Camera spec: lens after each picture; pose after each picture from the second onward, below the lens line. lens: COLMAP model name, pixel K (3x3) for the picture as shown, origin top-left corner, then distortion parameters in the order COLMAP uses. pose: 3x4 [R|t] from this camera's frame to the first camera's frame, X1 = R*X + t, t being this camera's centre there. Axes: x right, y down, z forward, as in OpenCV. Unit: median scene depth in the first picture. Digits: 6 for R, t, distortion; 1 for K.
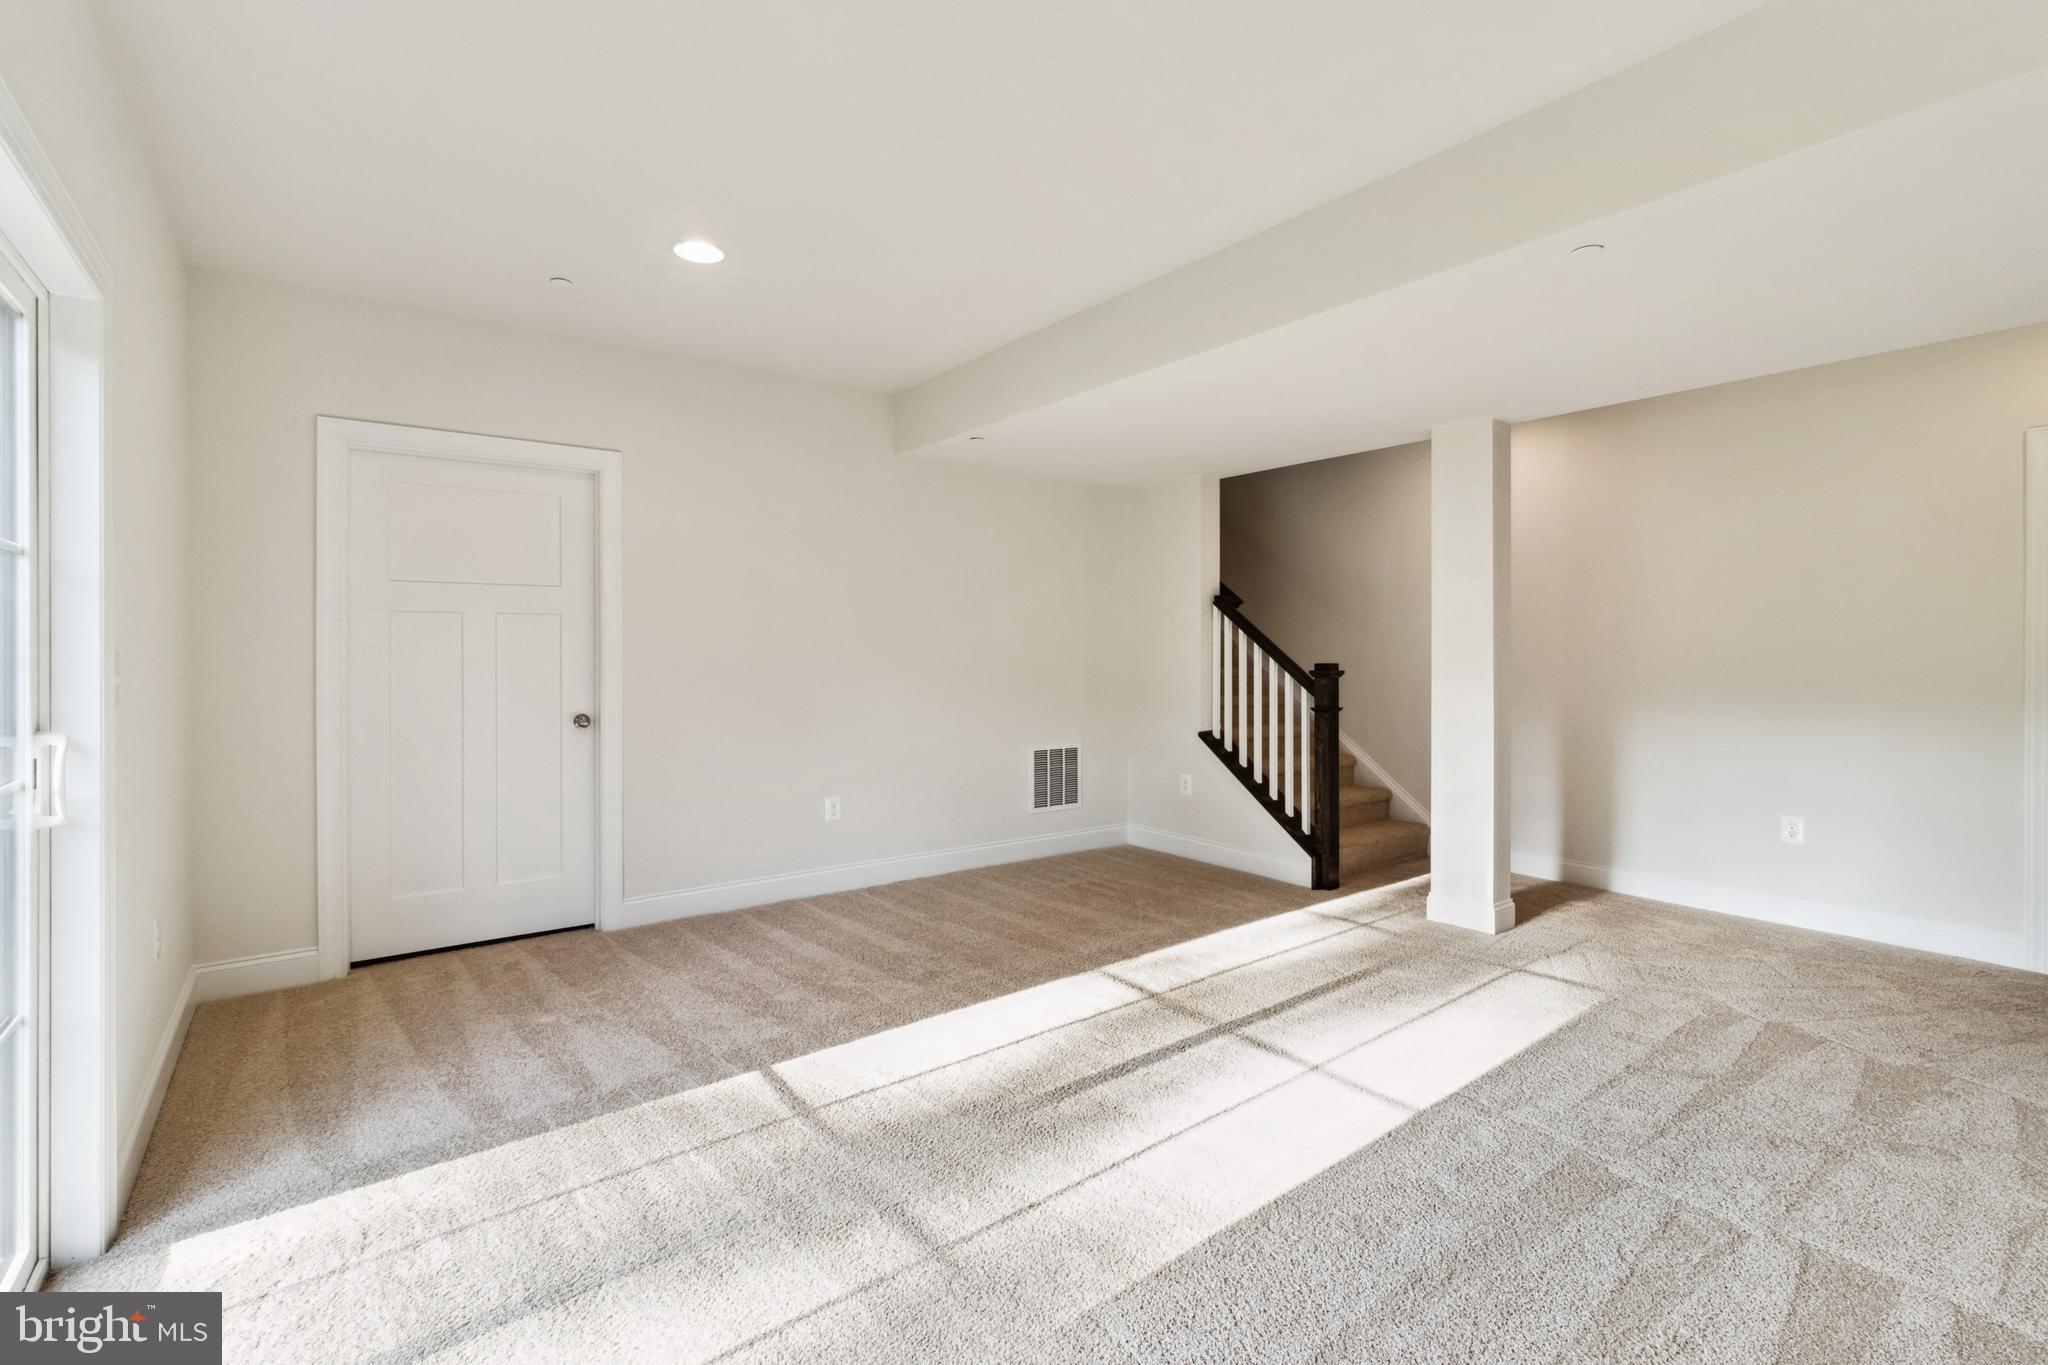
lens RADIAL K [[944.8, 0, 1016.4], [0, 944.8, 650.9], [0, 0, 1]] dist [0.001920, 0.000414]
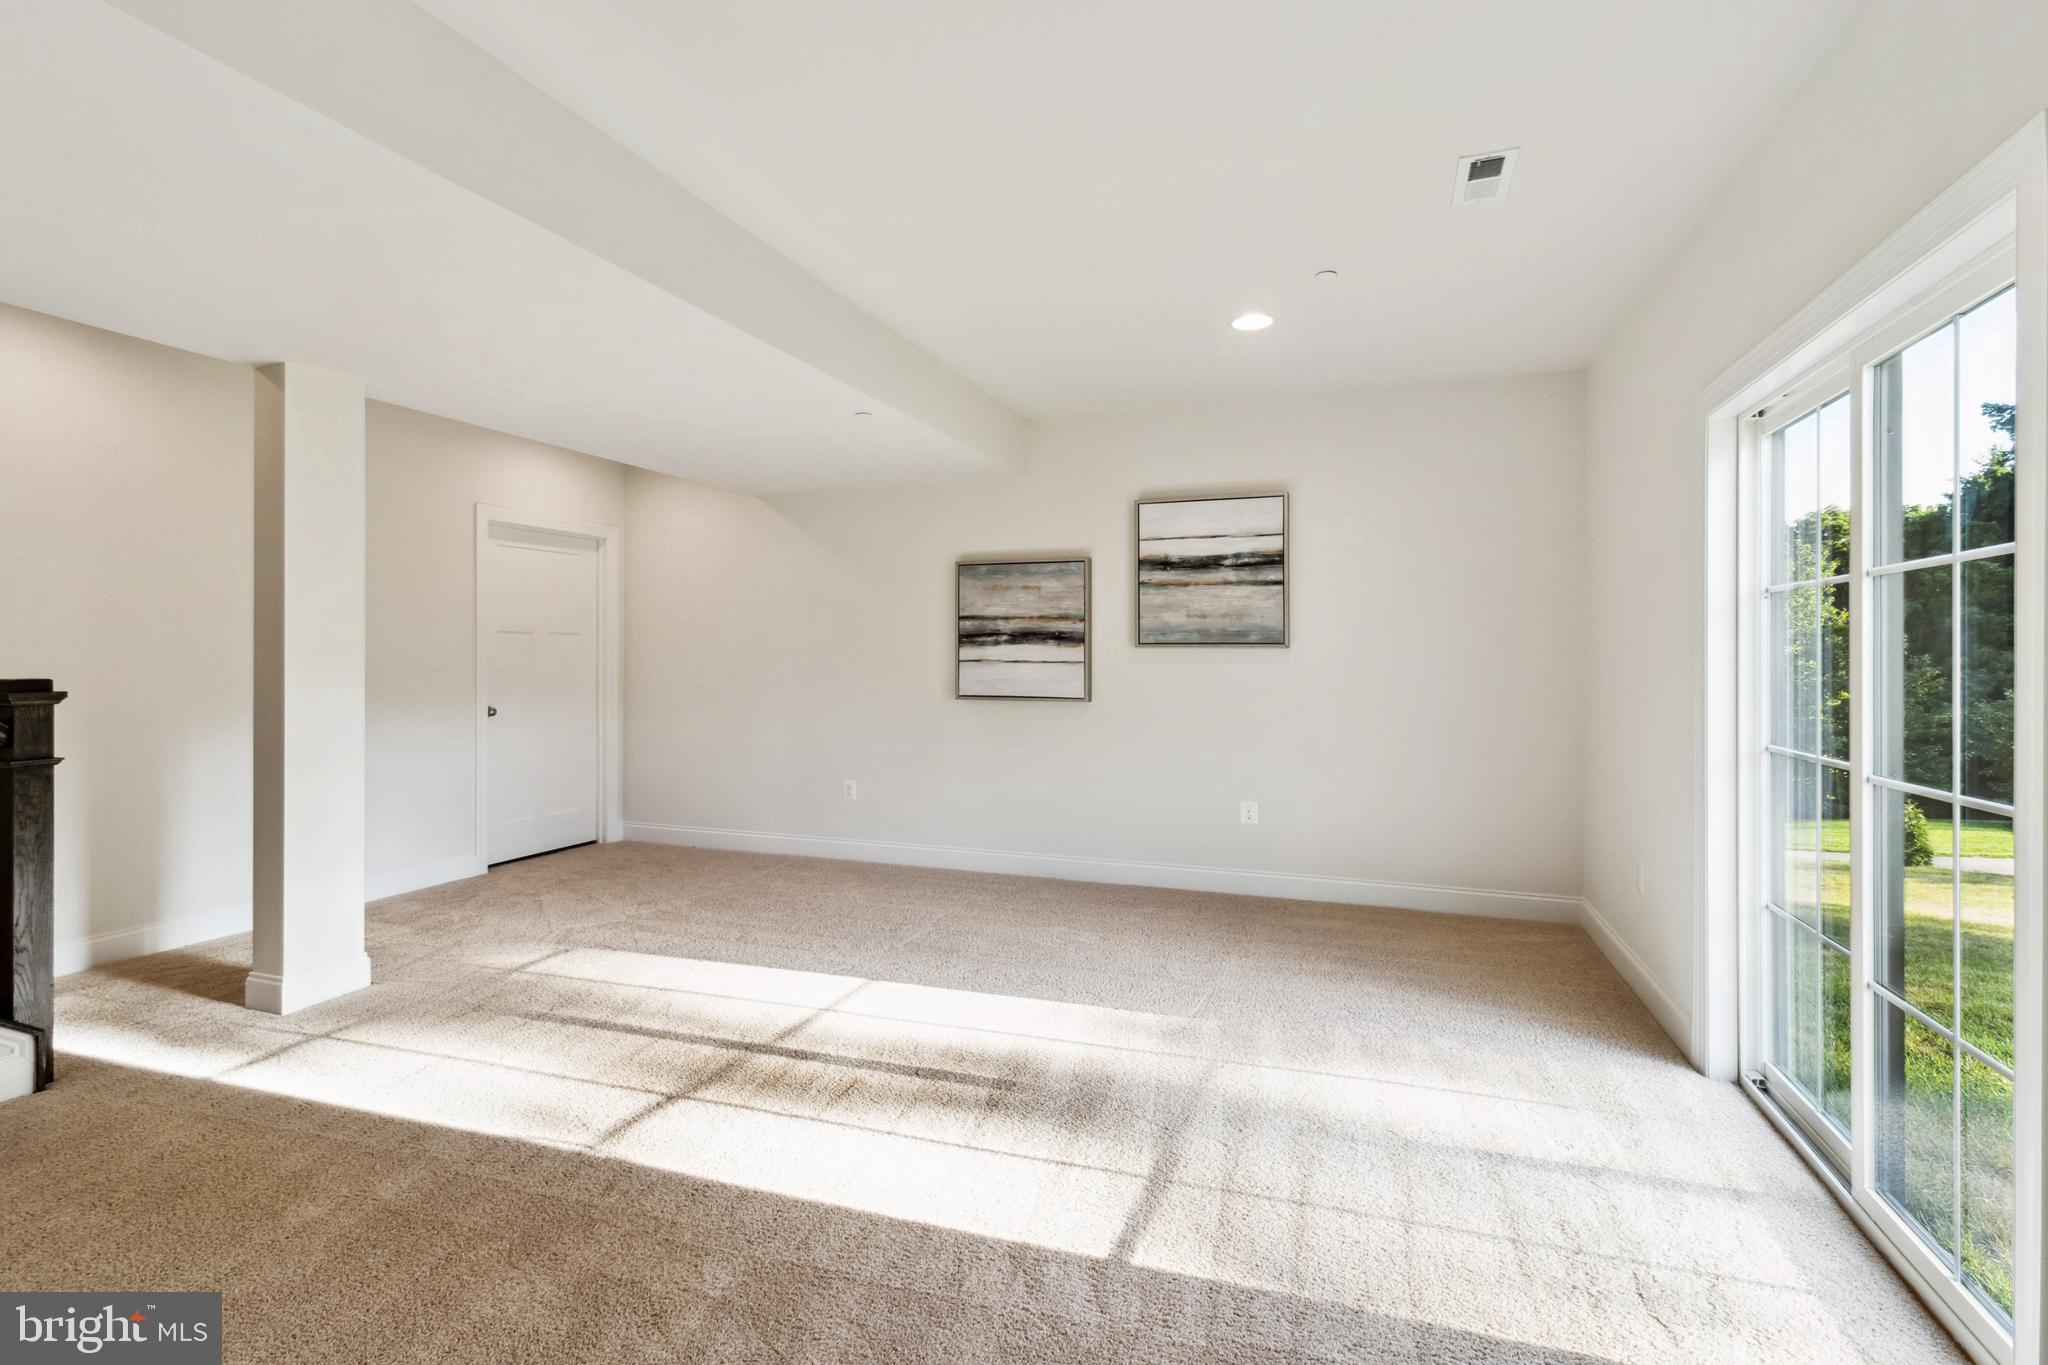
lens RADIAL K [[944.8, 0, 1016.4], [0, 944.8, 650.9], [0, 0, 1]] dist [0.001920, 0.000414]
pose [[-0.544912, 0.003264, 0.838487, -0.736041], [-0.003181, 0.999977, -0.005960, -0.005200], [-0.838487, -0.005915, -0.544889, 1.306489]]
